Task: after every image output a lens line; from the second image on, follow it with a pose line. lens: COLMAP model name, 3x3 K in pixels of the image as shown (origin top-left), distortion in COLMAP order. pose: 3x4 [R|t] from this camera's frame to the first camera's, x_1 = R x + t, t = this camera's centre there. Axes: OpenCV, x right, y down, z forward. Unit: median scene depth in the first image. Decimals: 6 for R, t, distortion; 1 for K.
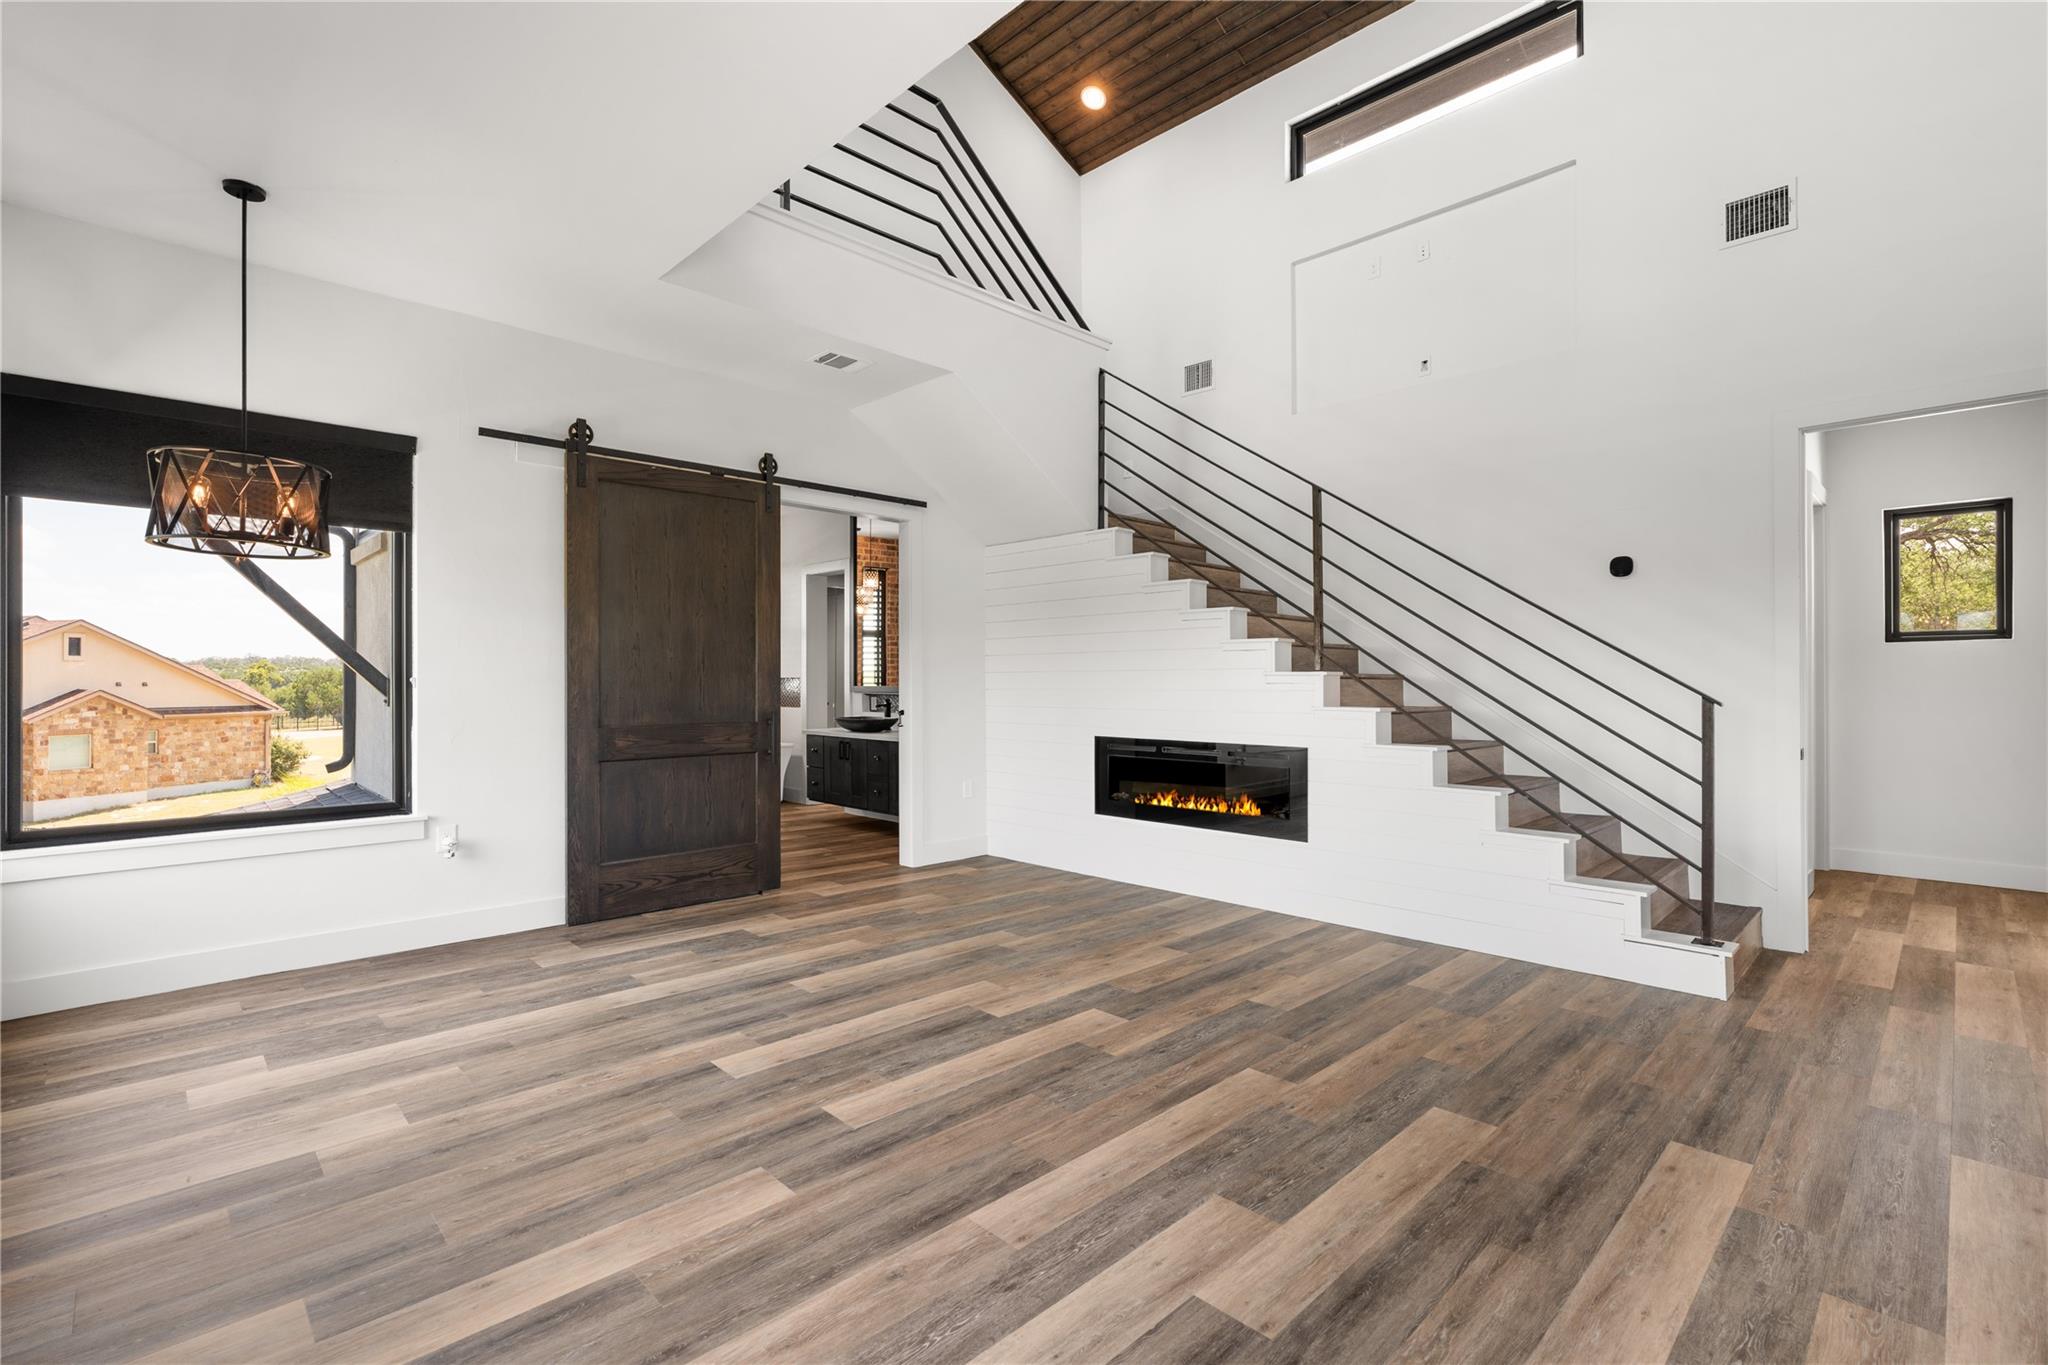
lens RADIAL K [[924.8, 0, 1026.7], [0, 924.8, 684.0], [0, 0, 1]] dist [0.004380, 0.001275]
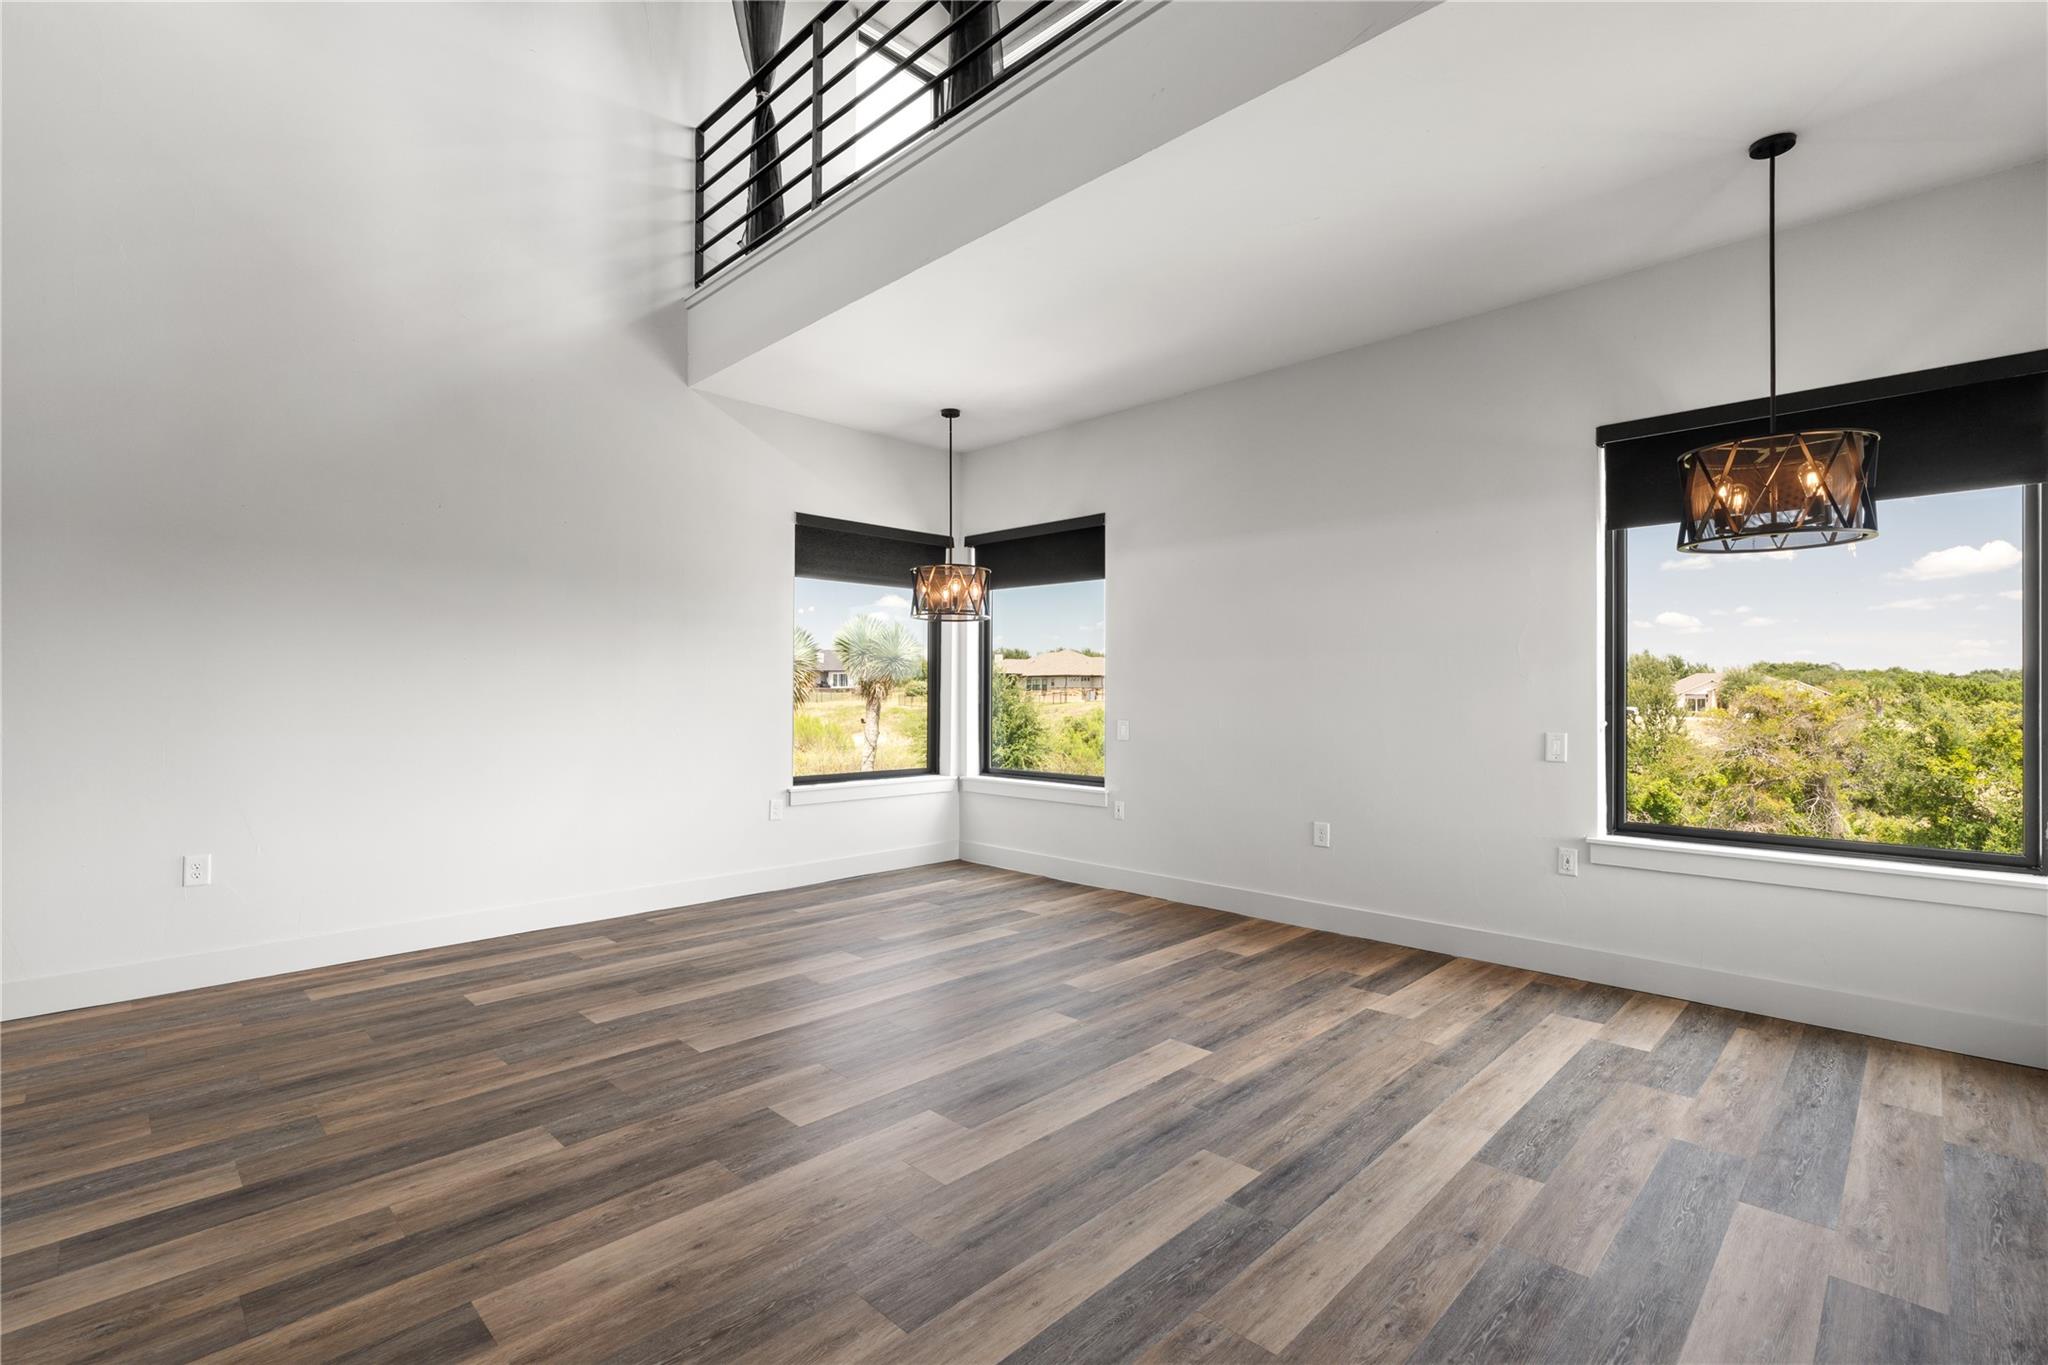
lens RADIAL K [[924.8, 0, 1021.3], [0, 924.8, 686.3], [0, 0, 1]] dist [0.004380, 0.001275]
pose [[-0.999901, -0.002900, -0.013752, -0.099439], [-0.002794, 0.999967, -0.007681, 0.003483], [0.013774, -0.007642, -0.999876, 1.848954]]
